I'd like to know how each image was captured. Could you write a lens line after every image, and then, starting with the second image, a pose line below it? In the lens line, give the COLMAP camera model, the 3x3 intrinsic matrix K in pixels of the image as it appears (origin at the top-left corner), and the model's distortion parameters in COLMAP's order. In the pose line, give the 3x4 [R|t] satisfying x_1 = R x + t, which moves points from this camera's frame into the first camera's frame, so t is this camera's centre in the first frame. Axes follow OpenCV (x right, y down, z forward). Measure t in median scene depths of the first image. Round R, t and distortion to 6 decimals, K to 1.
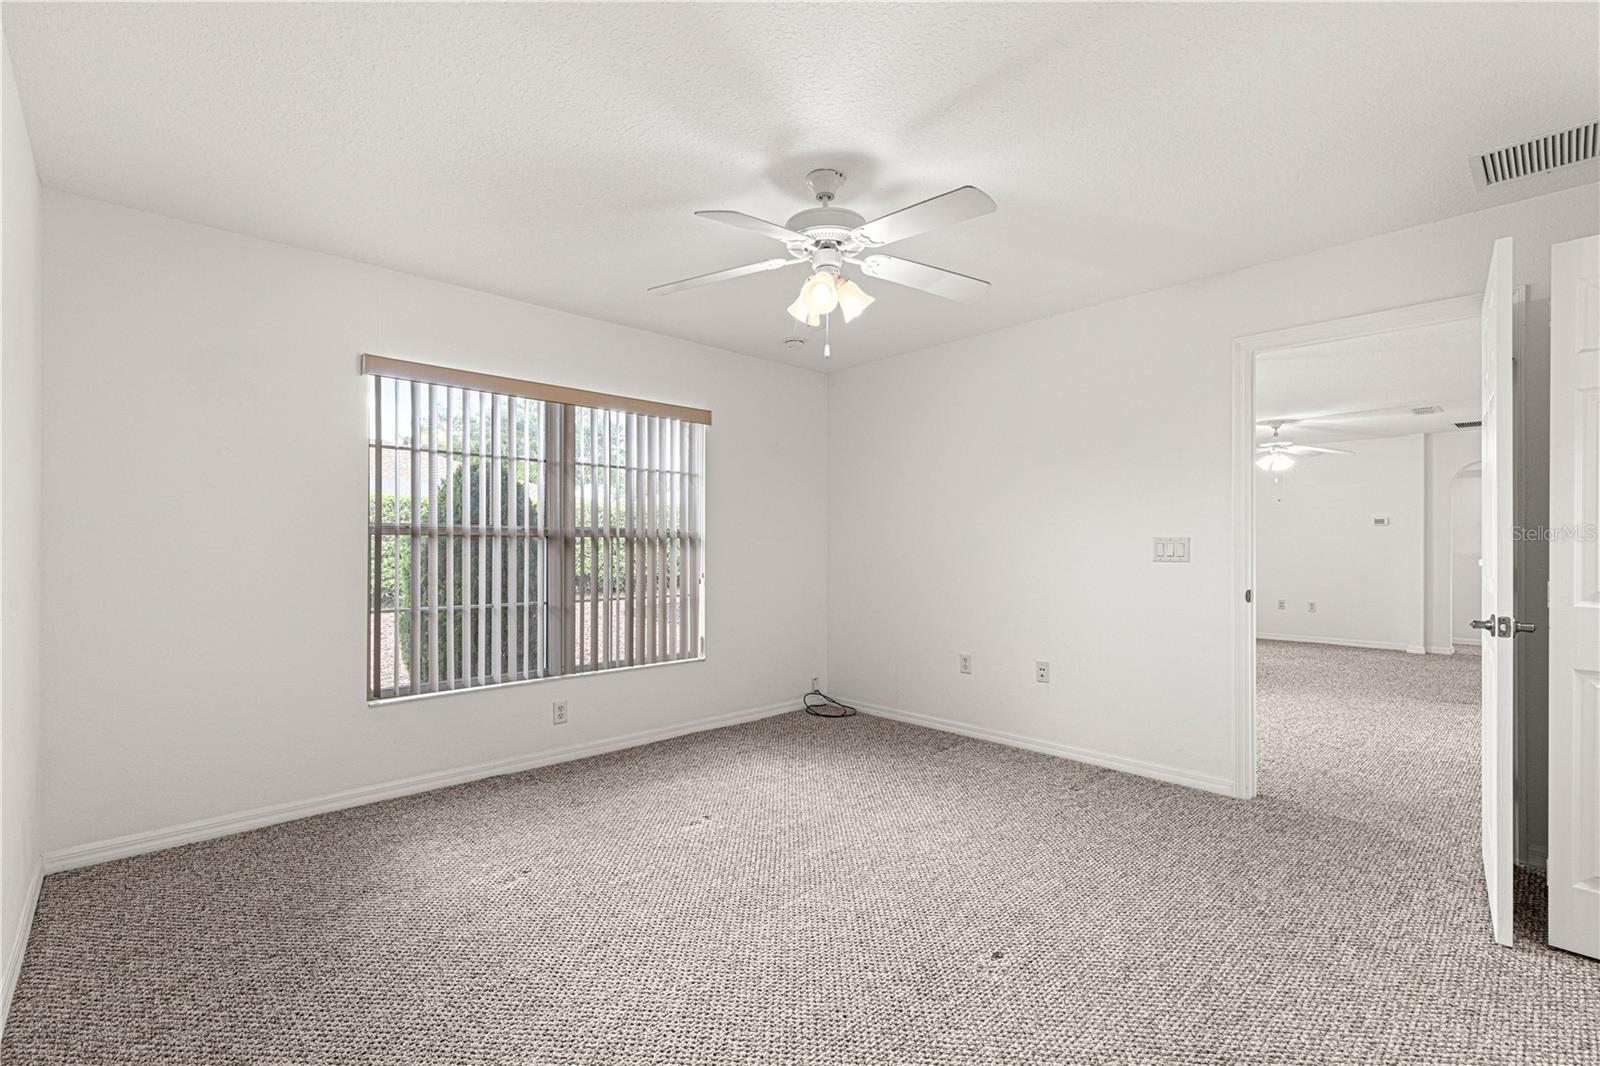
lens RADIAL K [[718.3, 0, 788.5], [0, 718.3, 535.8], [0, 0, 1]] dist [0.004033, -0.001085]
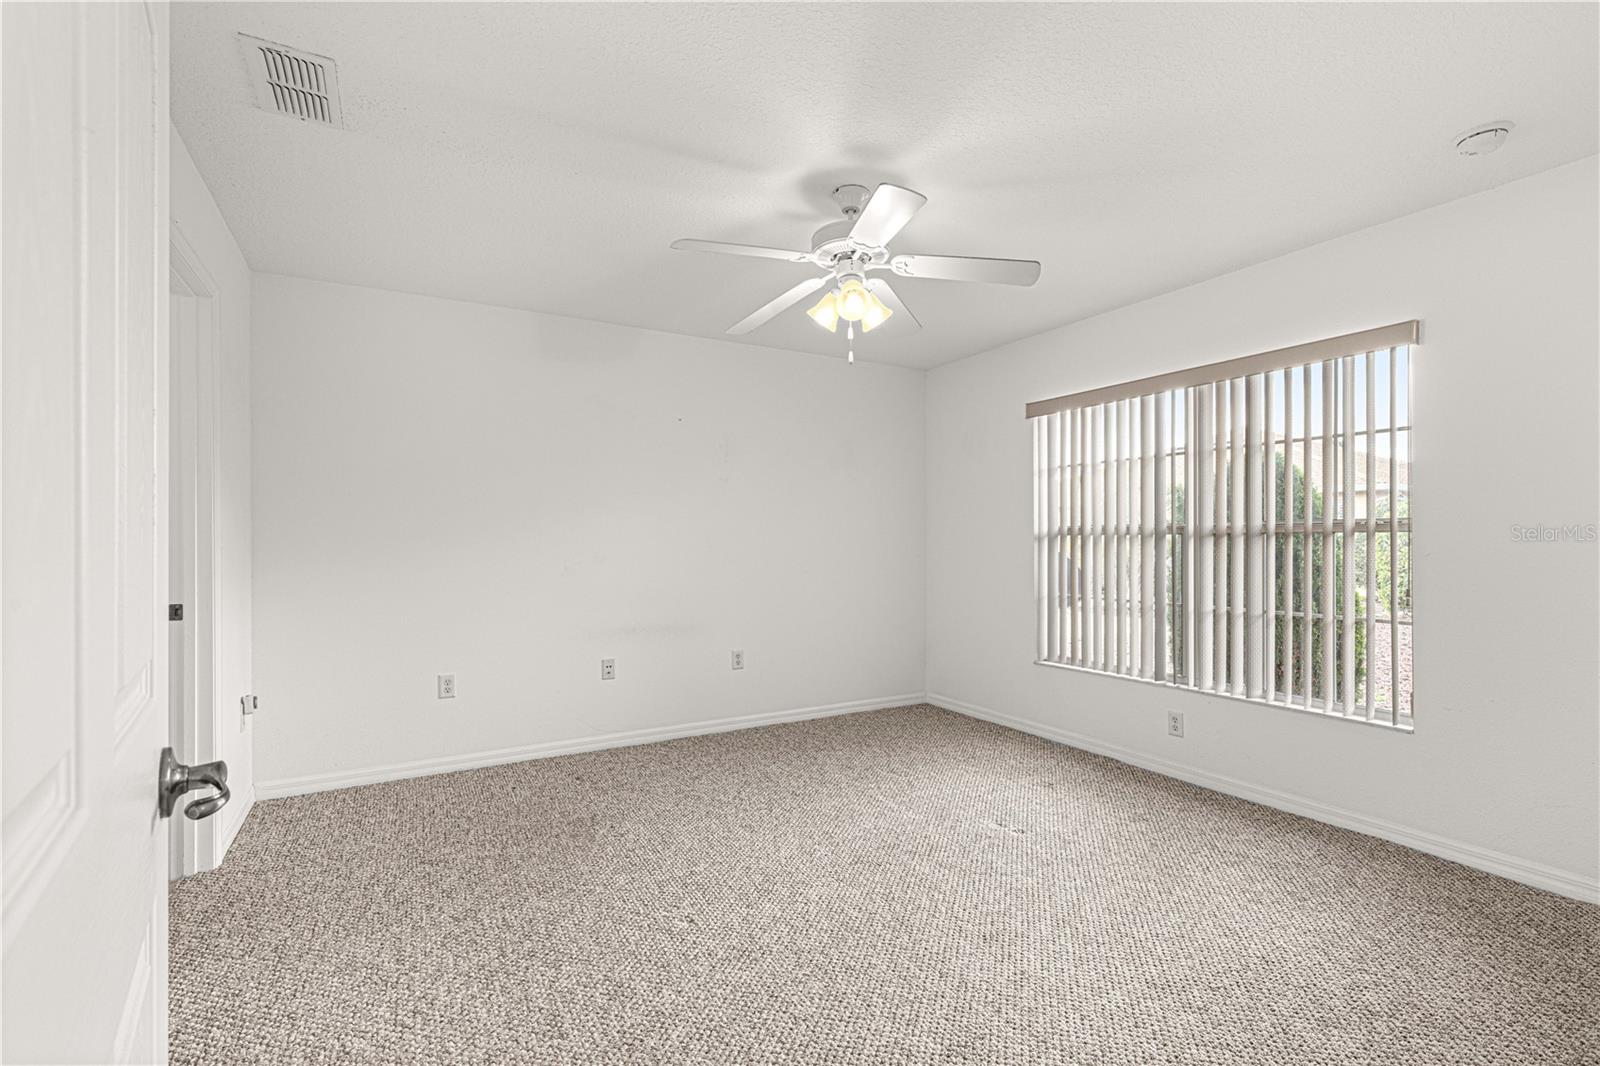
lens RADIAL K [[718.3, 0, 798.5], [0, 718.3, 536.9], [0, 0, 1]] dist [0.004033, -0.001085]
pose [[-0.242517, -0.008310, -0.970112, 0.720777], [0.016764, 0.999778, -0.012755, 0.008794], [0.970002, -0.019356, -0.242324, 0.779710]]
